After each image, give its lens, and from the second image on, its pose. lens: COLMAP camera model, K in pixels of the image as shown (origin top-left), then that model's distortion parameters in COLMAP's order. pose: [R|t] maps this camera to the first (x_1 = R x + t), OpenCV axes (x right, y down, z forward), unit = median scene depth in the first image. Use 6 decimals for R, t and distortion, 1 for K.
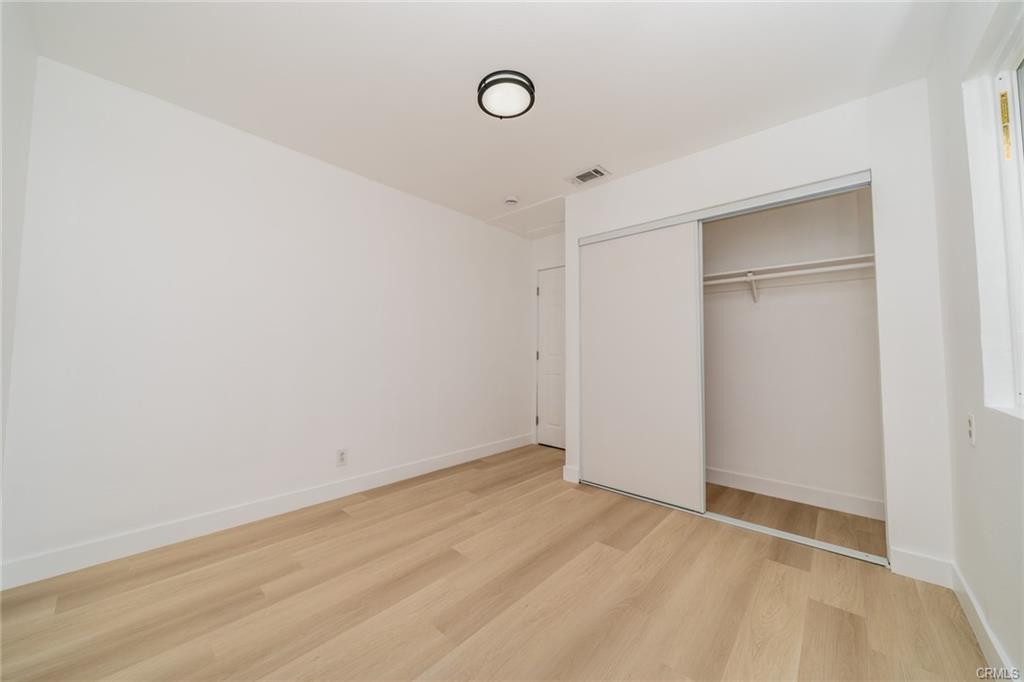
lens RADIAL K [[366.8, 0, 507.1], [0, 366.8, 333.1], [0, 0, 1]] dist [-0.001796, -0.000067]
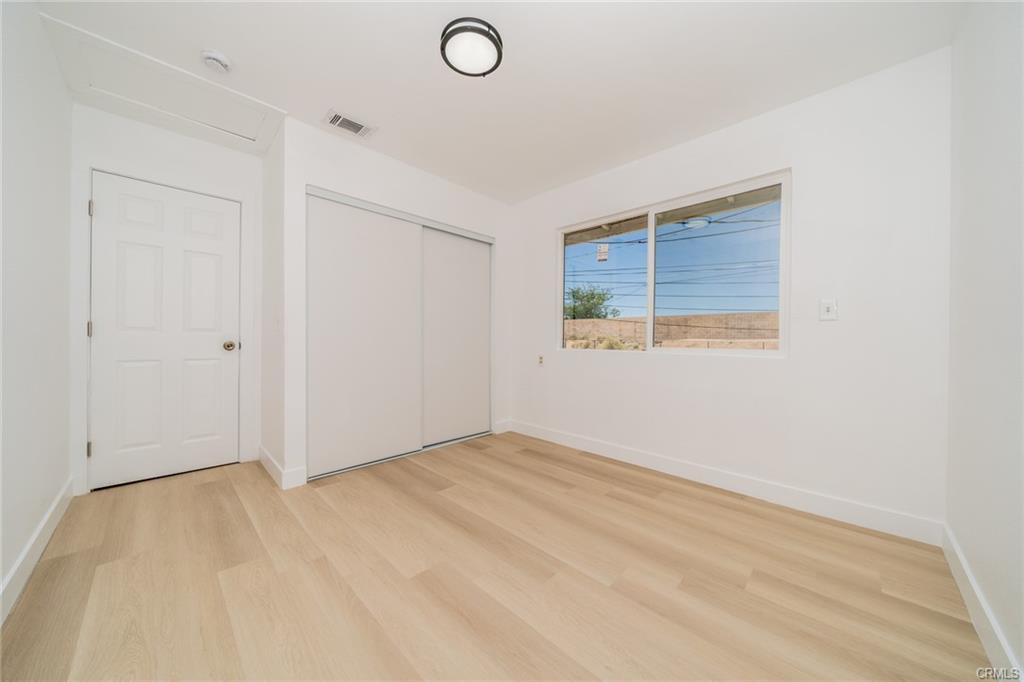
lens RADIAL K [[348.8, 0, 509.4], [0, 348.8, 340.9], [0, 0, 1]] dist [-0.002168, 0.000185]
pose [[0.031011, -0.013127, 0.999433, -0.779299], [-0.061918, 0.997968, 0.015029, 0.064153], [-0.997599, -0.062349, 0.030135, 0.727523]]
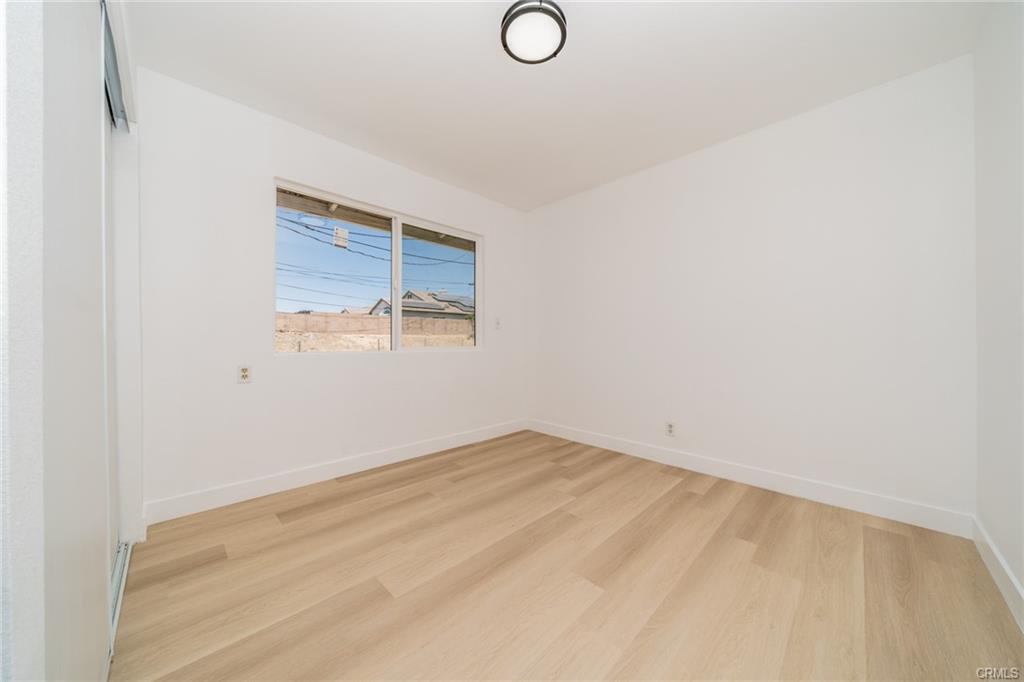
lens RADIAL K [[348.8, 0, 509.4], [0, 348.8, 340.9], [0, 0, 1]] dist [-0.002168, 0.000185]
pose [[-0.998910, -0.009798, 0.045631, 0.008313], [-0.012301, 0.998416, -0.054907, 0.119104], [-0.045020, -0.055409, -0.997448, 1.566058]]
